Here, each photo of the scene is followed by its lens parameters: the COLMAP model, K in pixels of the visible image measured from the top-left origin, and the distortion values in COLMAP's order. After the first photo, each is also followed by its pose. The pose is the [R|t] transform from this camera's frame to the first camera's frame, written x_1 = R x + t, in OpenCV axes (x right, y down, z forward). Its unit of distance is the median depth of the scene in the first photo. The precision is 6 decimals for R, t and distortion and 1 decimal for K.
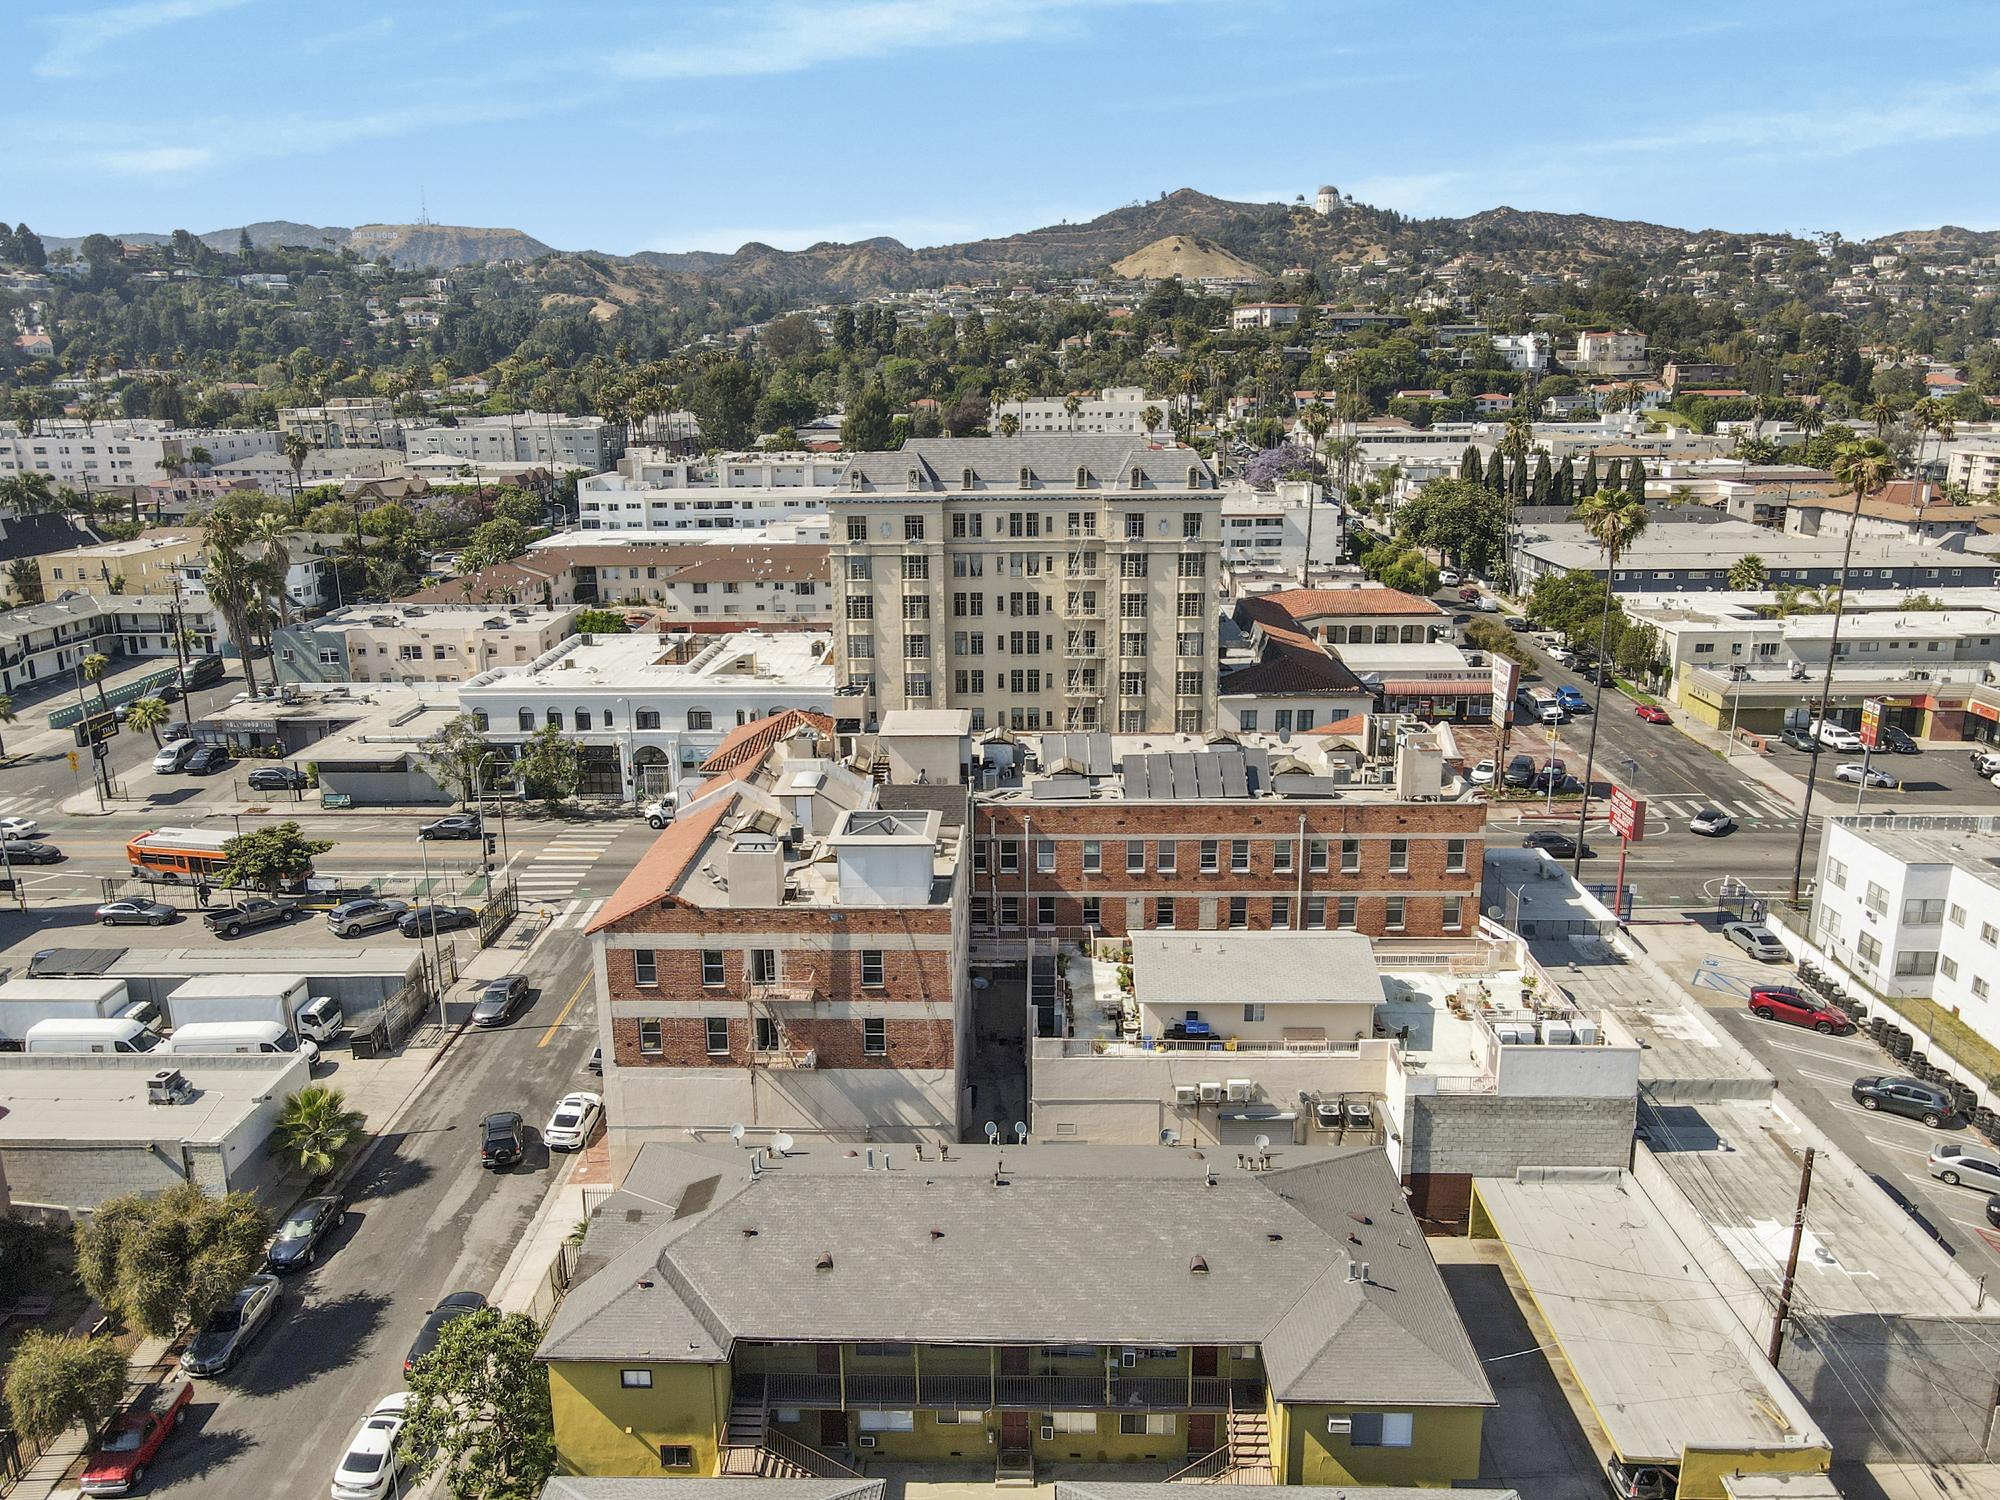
lens RADIAL K [[1456.8, 0, 992.1], [0, 1456.8, 743.6], [0, 0, 1]] dist [0.003343, 0.033326]
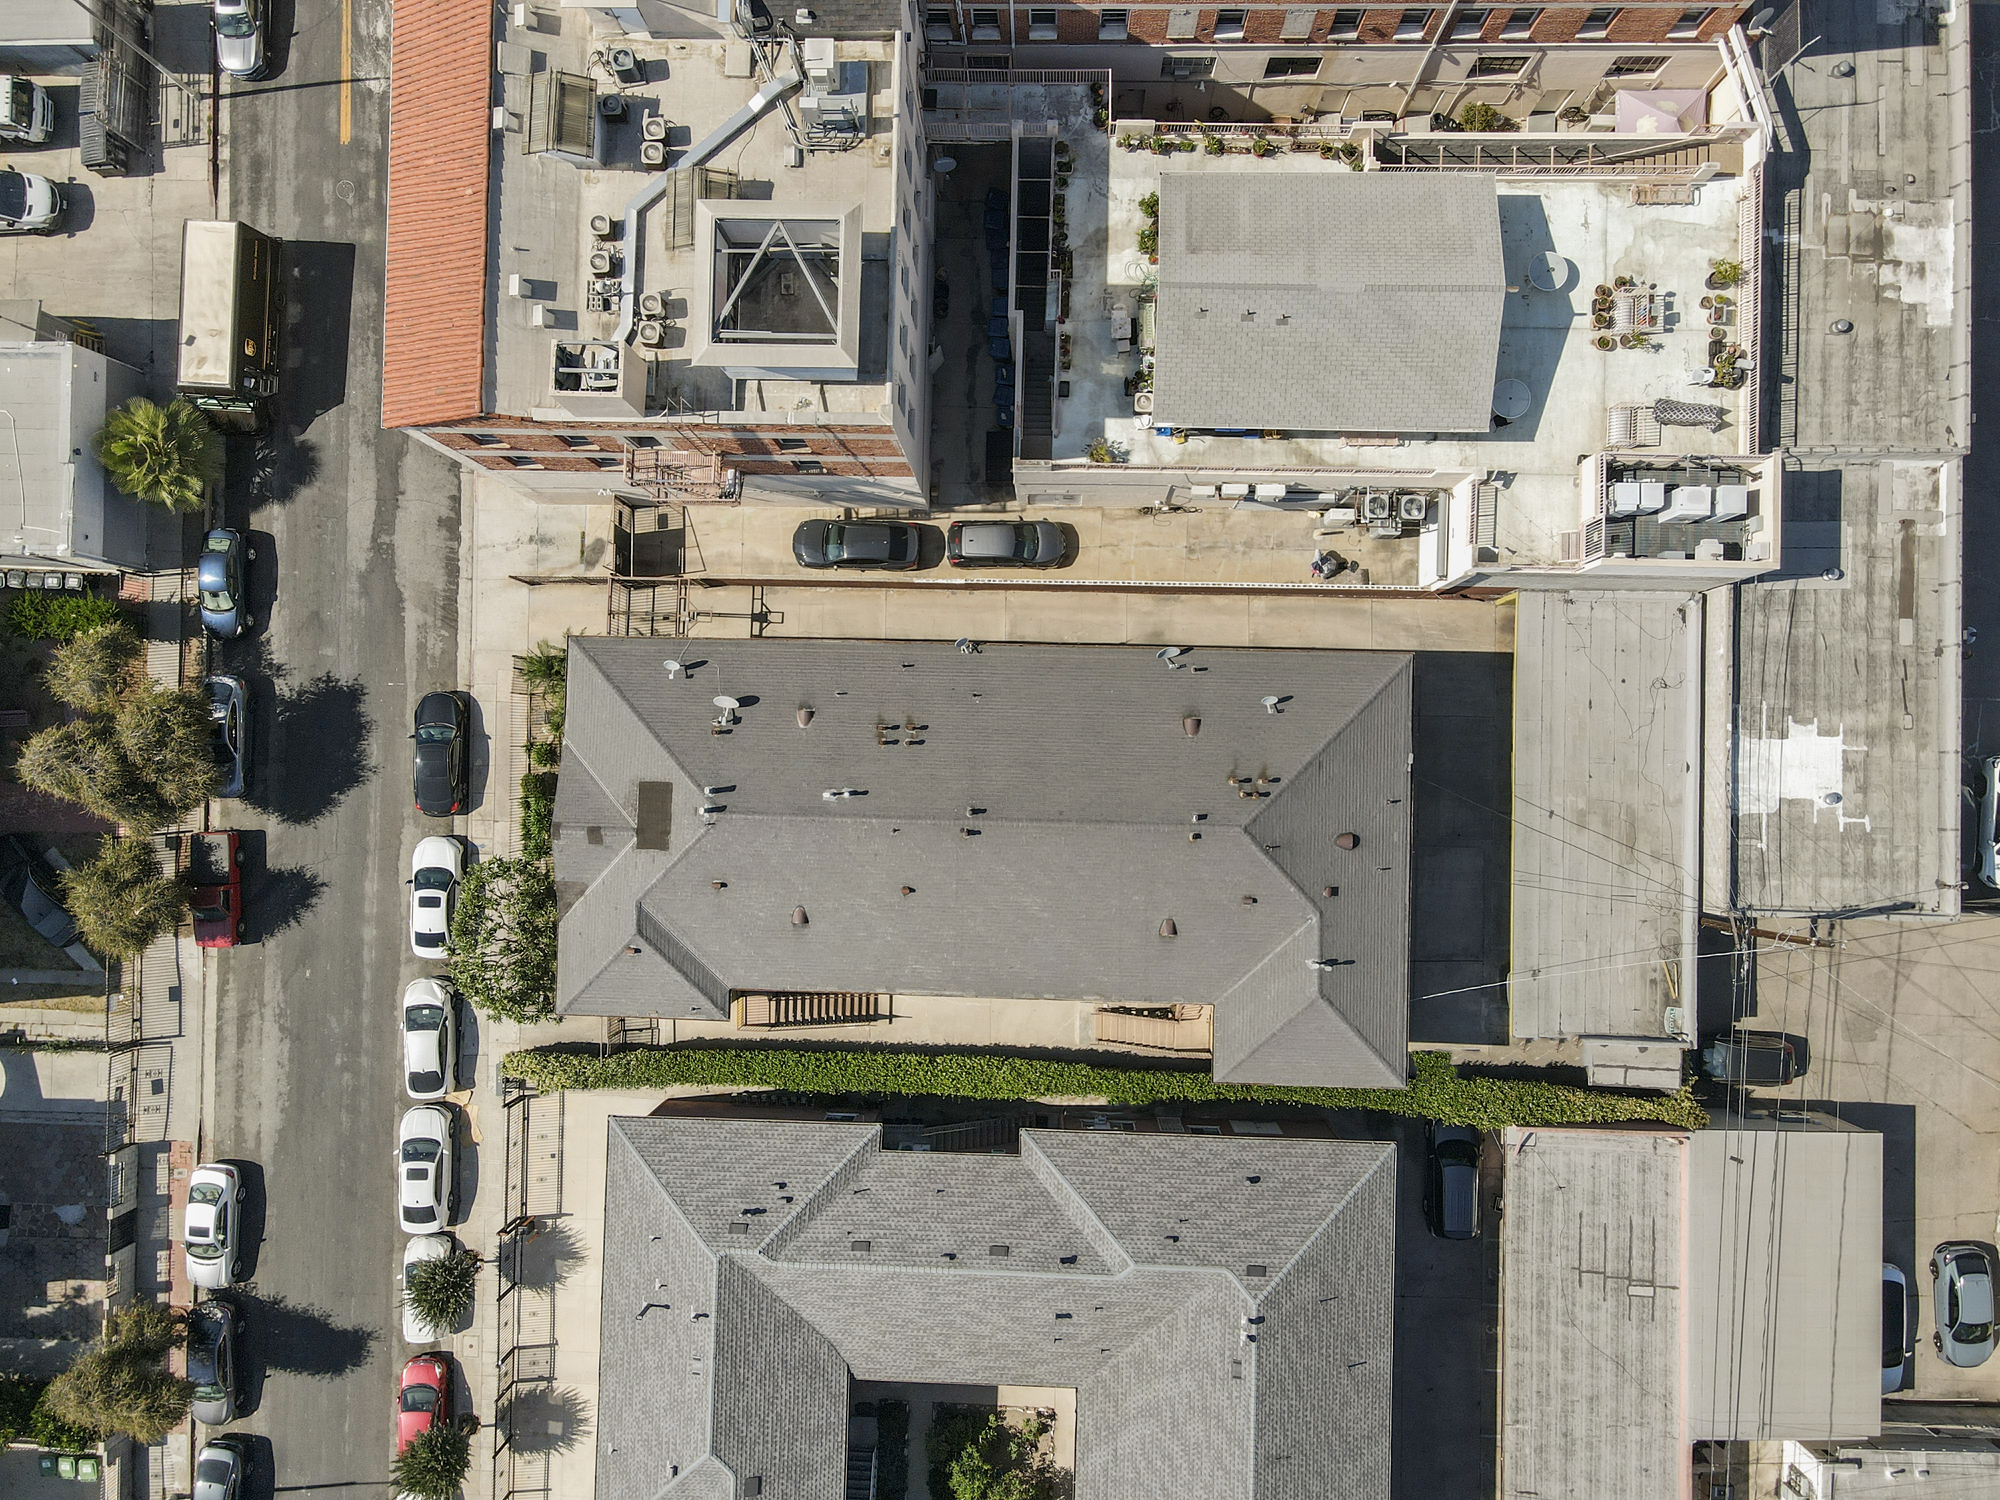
lens RADIAL K [[1456.8, 0, 992.1], [0, 1456.8, 743.6], [0, 0, 1]] dist [0.003343, 0.033326]
pose [[0.999484, -0.010054, -0.030491, 0.031144], [0.032090, 0.282326, 0.958782, -0.398165], [-0.001031, -0.959266, 0.282503, 0.508745]]
